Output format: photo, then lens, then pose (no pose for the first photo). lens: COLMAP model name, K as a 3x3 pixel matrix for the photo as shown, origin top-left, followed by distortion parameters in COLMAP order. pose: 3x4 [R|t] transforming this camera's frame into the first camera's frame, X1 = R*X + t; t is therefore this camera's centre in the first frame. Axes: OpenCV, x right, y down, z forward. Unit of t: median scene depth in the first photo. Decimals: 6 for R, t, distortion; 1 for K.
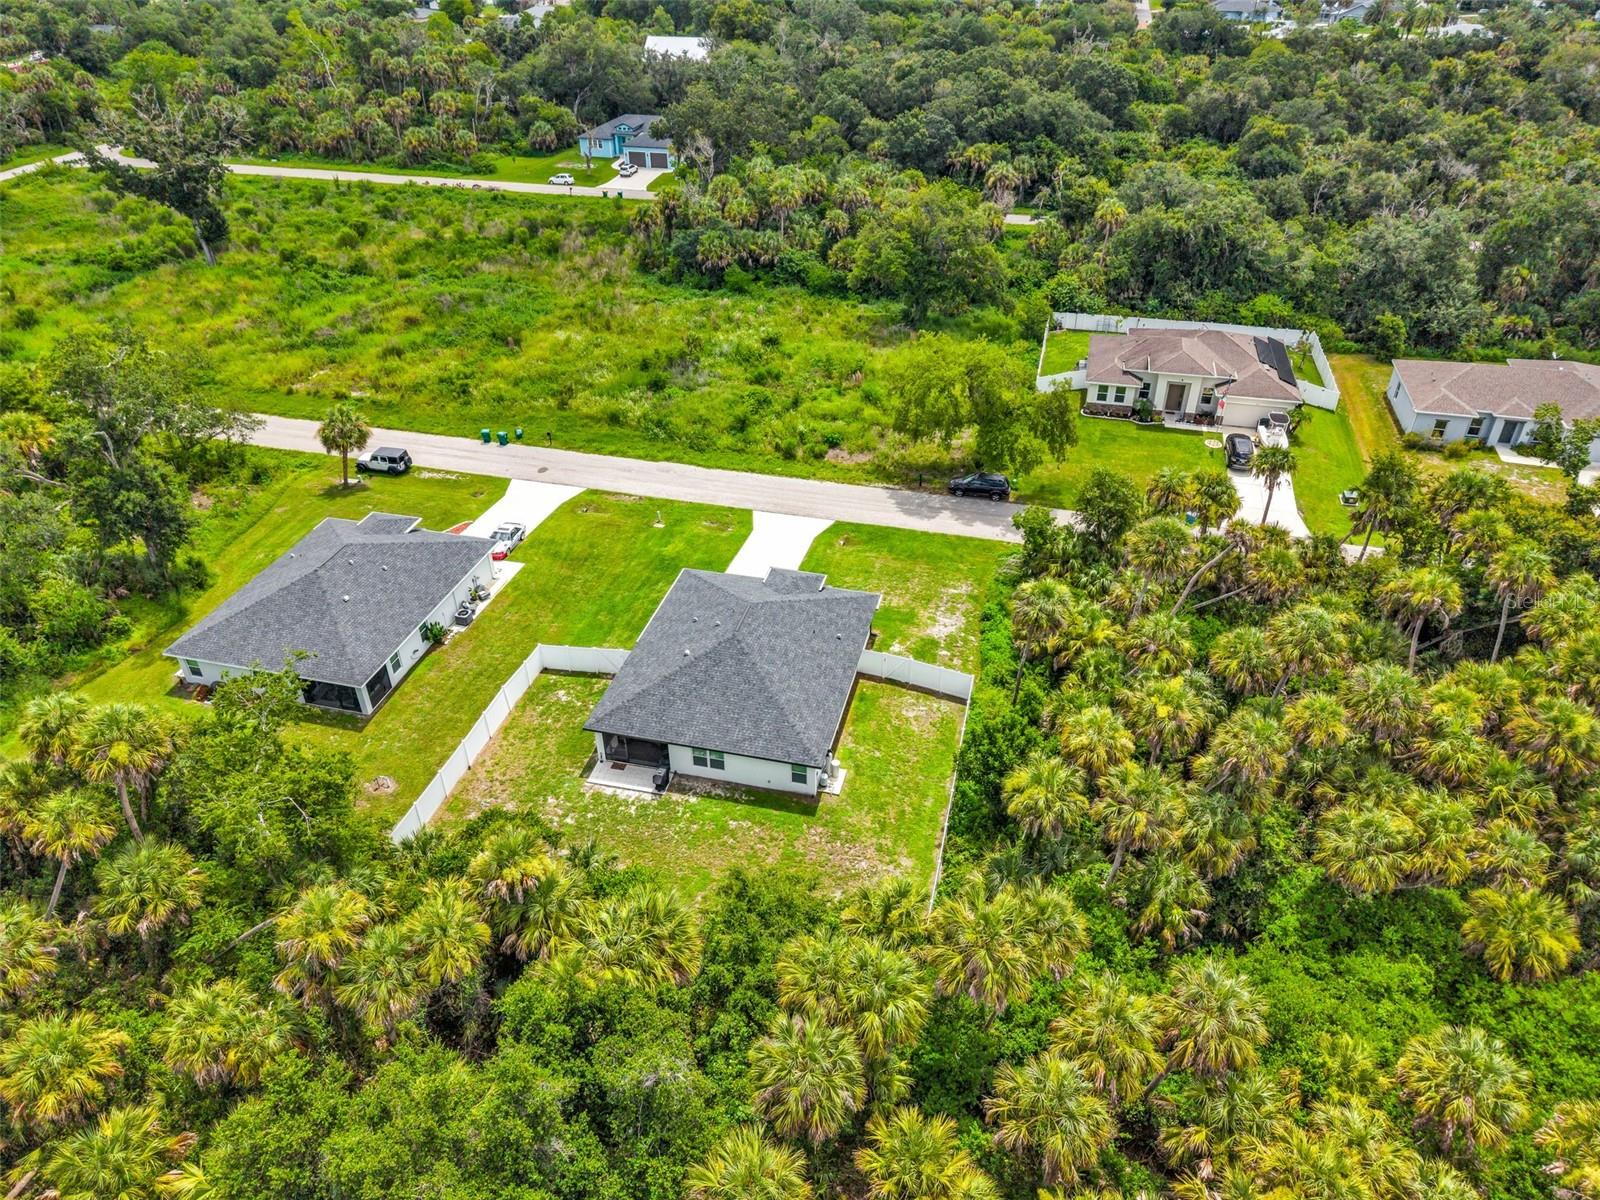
lens RADIAL K [[1071.9, 0, 800.0], [0, 1071.9, 600.0], [0, 0, 1]] dist [0.030677, -0.030192]
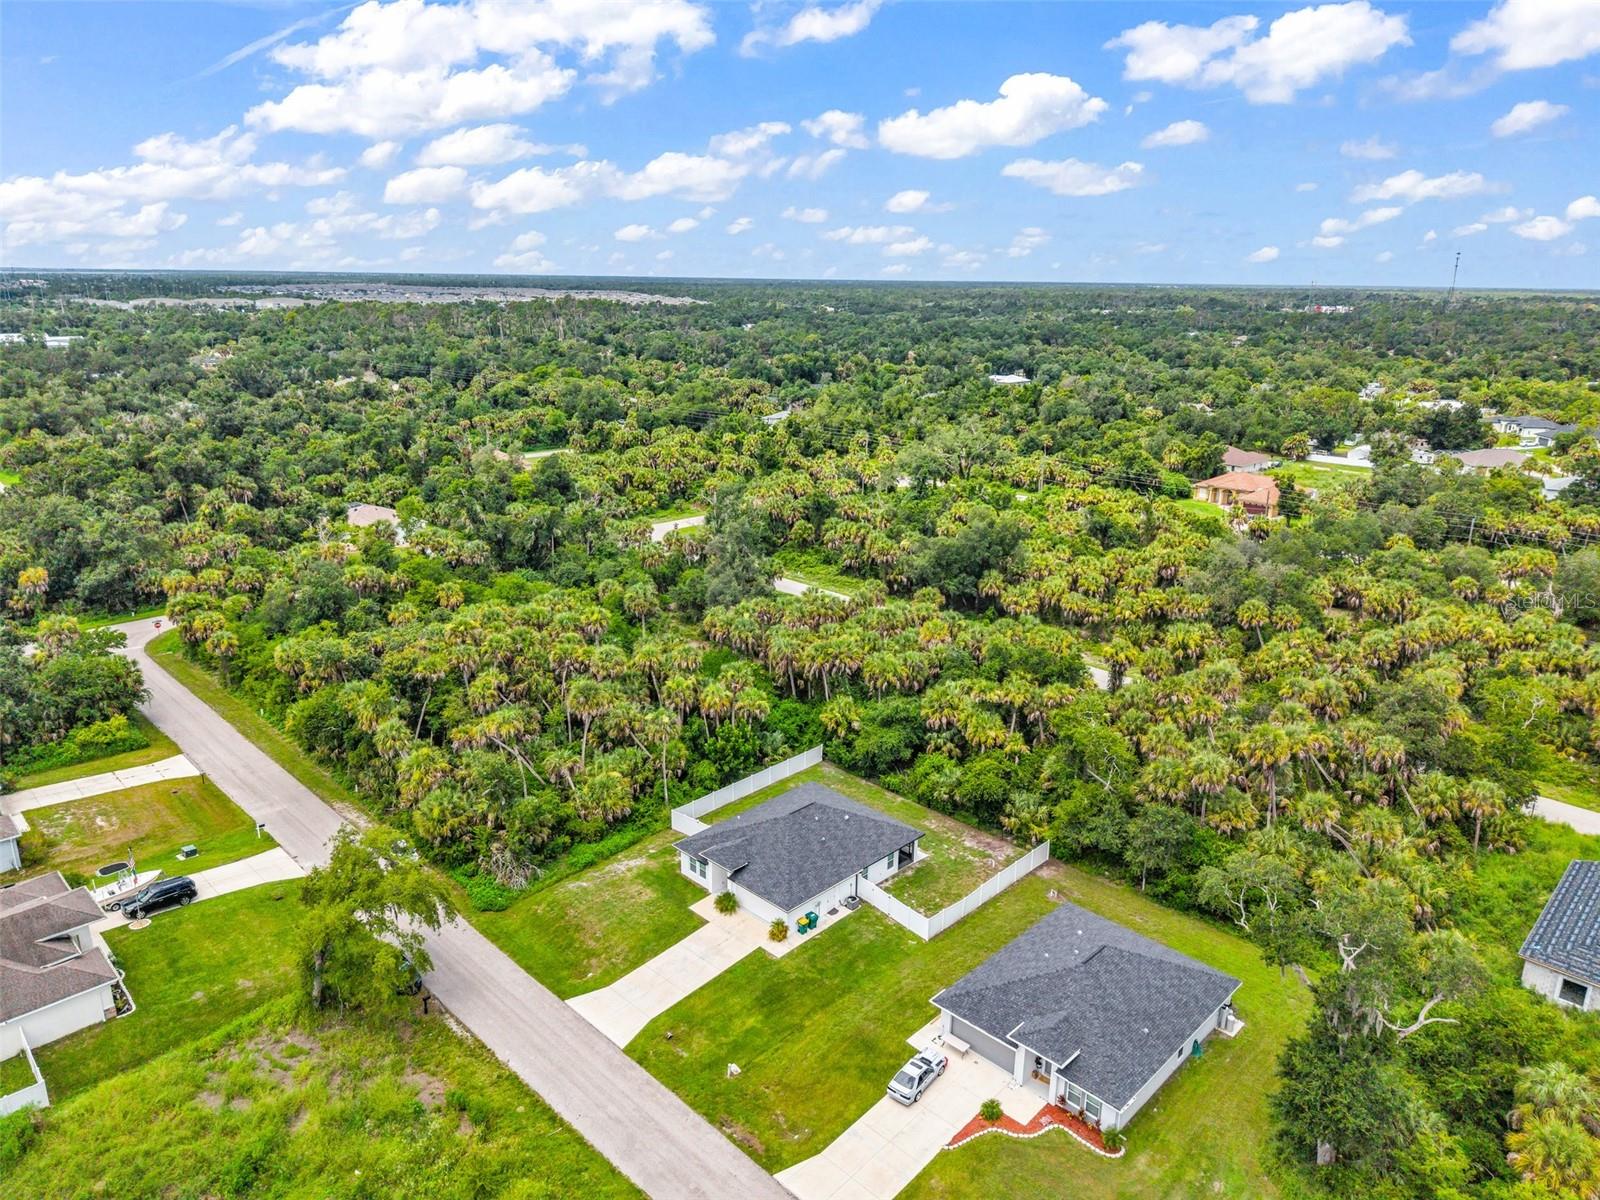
lens RADIAL K [[1079.7, 0, 795.7], [0, 1079.7, 568.9], [0, 0, 1]] dist [0.024611, -0.003692]
pose [[-0.864217, -0.133016, 0.485218, -0.529363], [0.280649, 0.672980, 0.684349, -0.890753], [-0.417571, 0.727602, -0.544270, 1.162298]]
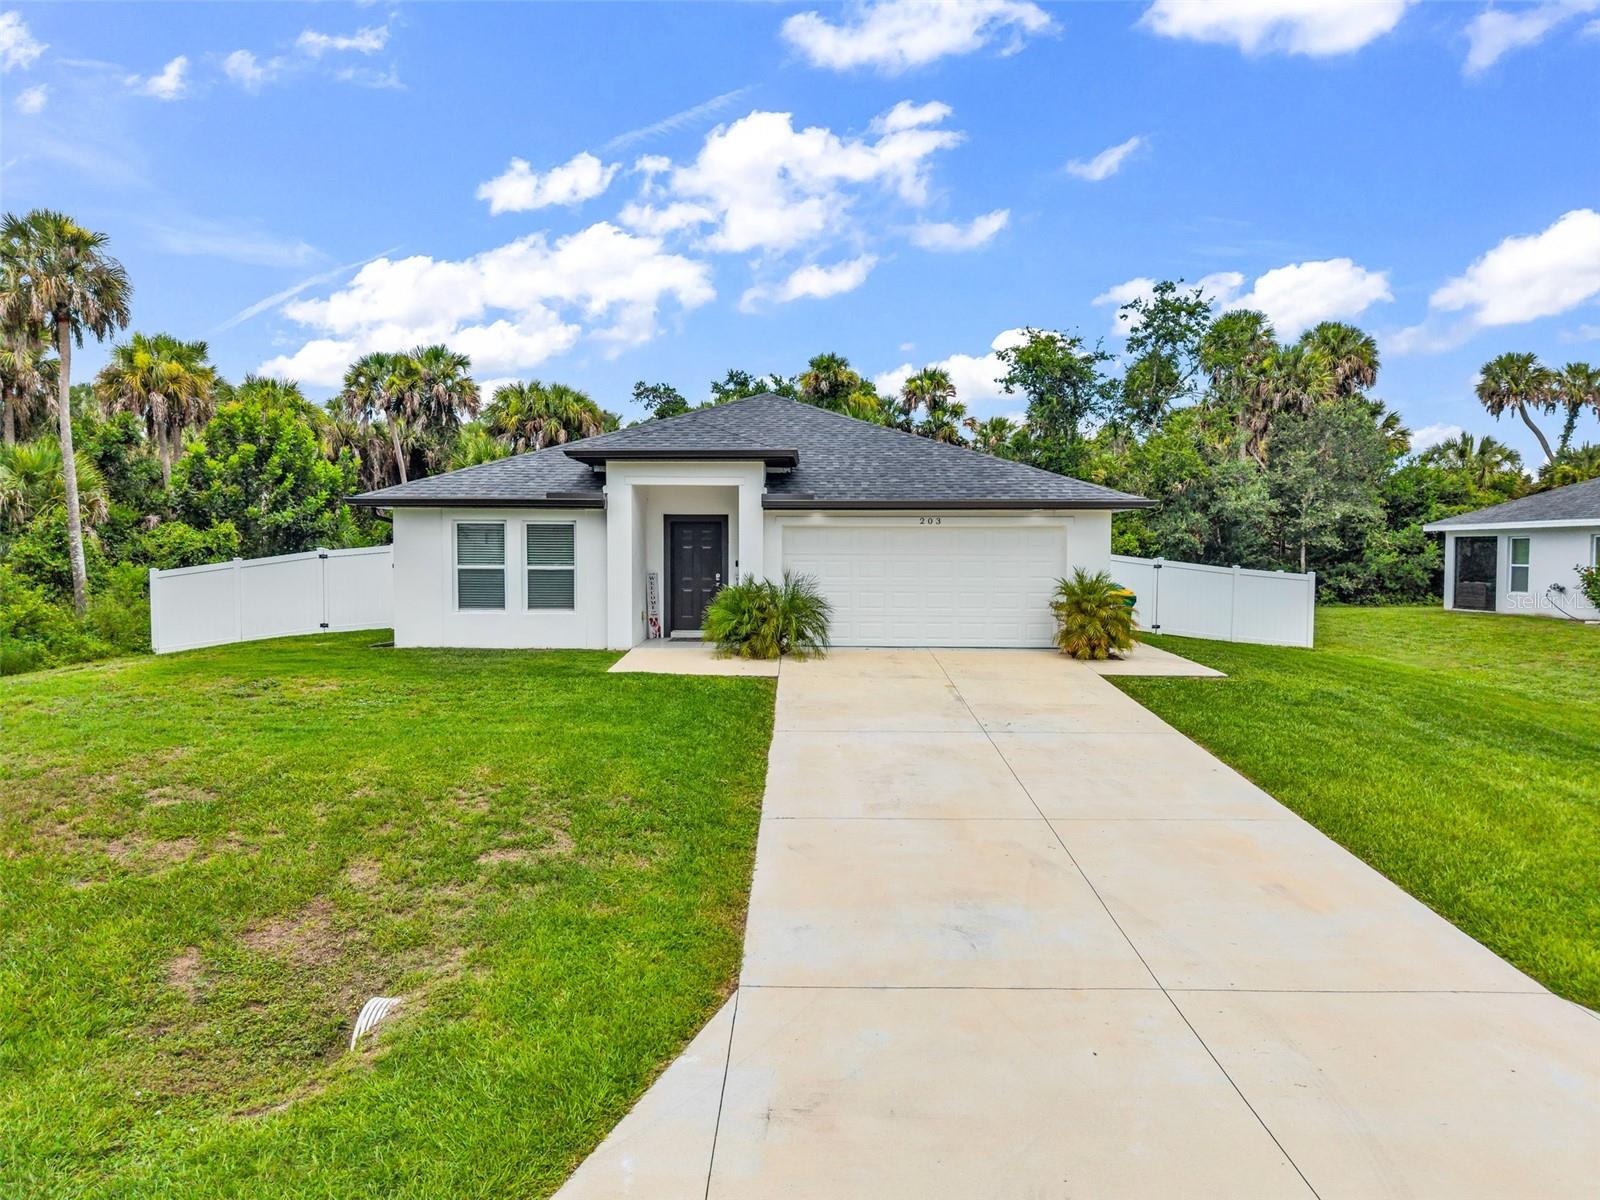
lens RADIAL K [[1071.9, 0, 800.0], [0, 1071.9, 600.0], [0, 0, 1]] dist [0.030677, -0.030192]
pose [[-0.970485, 0.017810, -0.240502, 0.027727], [-0.130158, 0.800866, 0.584527, -0.127318], [0.203020, 0.598578, -0.774911, 1.028256]]
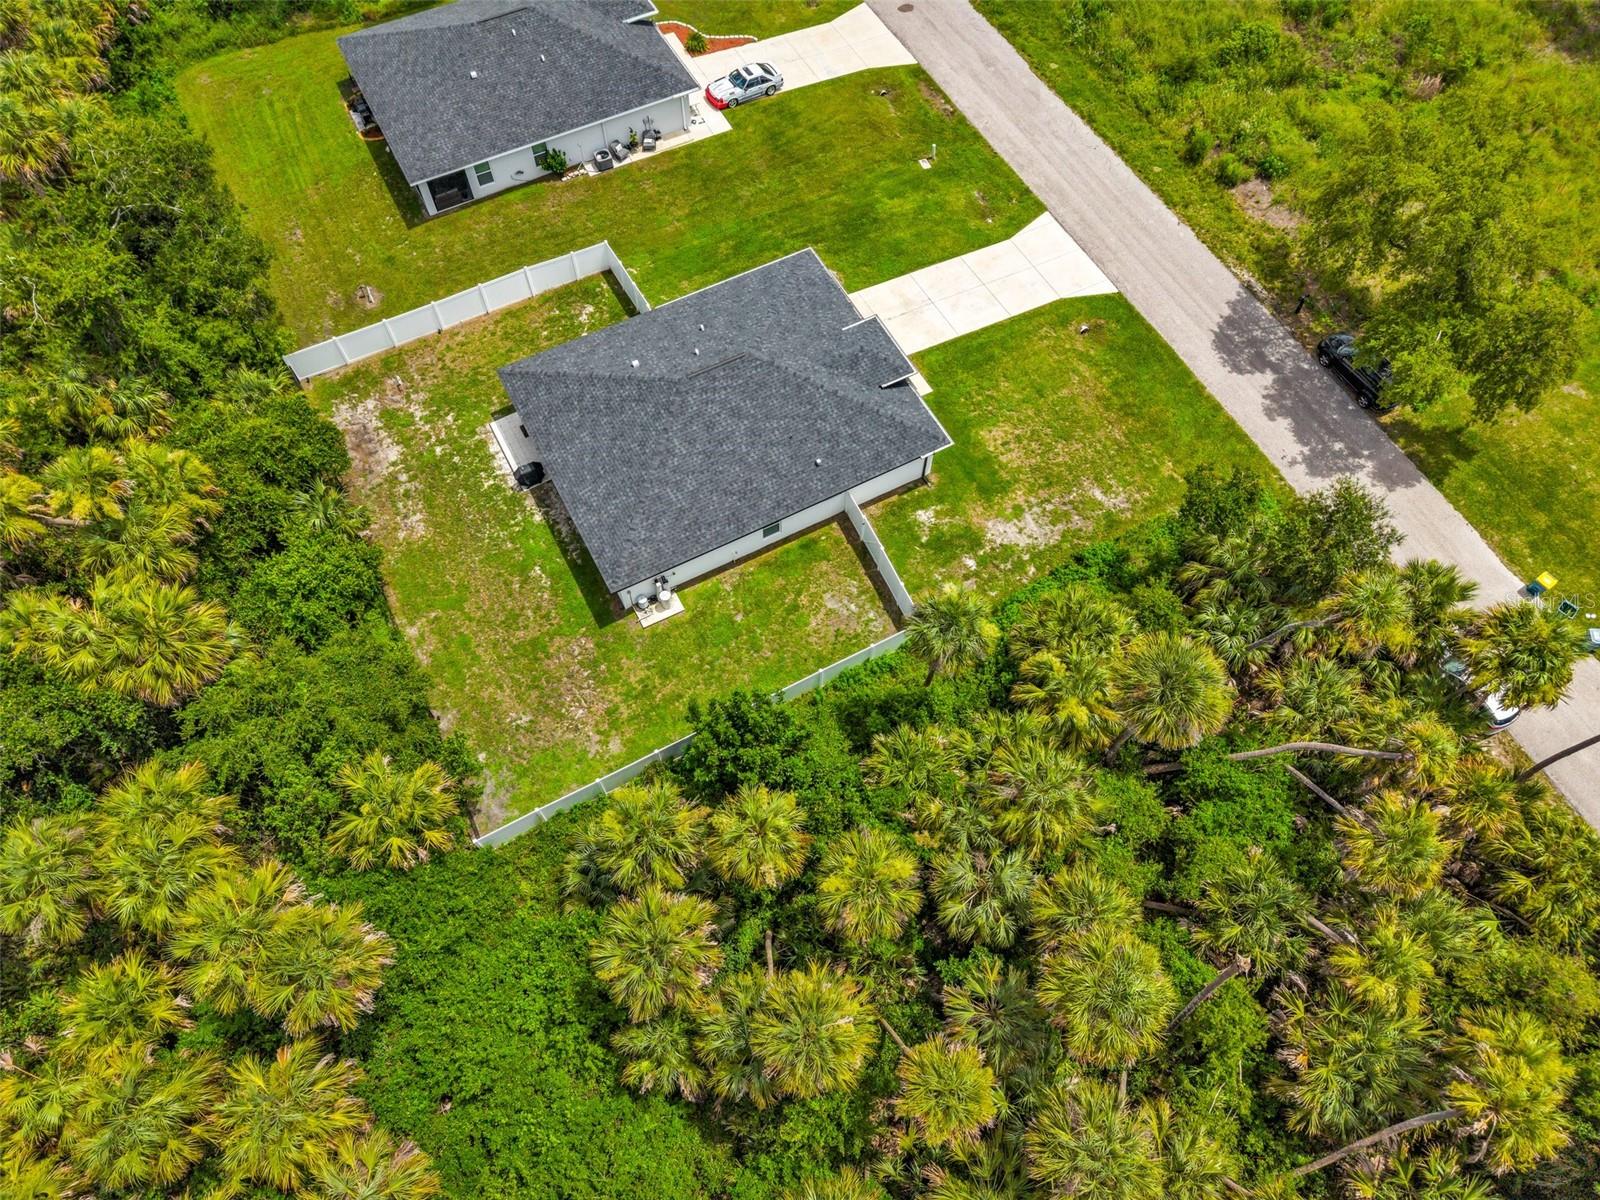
lens RADIAL K [[1071.9, 0, 800.0], [0, 1071.9, 600.0], [0, 0, 1]] dist [0.030677, -0.030192]
pose [[0.671734, 0.655628, -0.344856, 0.263677], [-0.421839, 0.721212, 0.549458, -0.225946], [0.608955, -0.223616, 0.761032, 0.319552]]
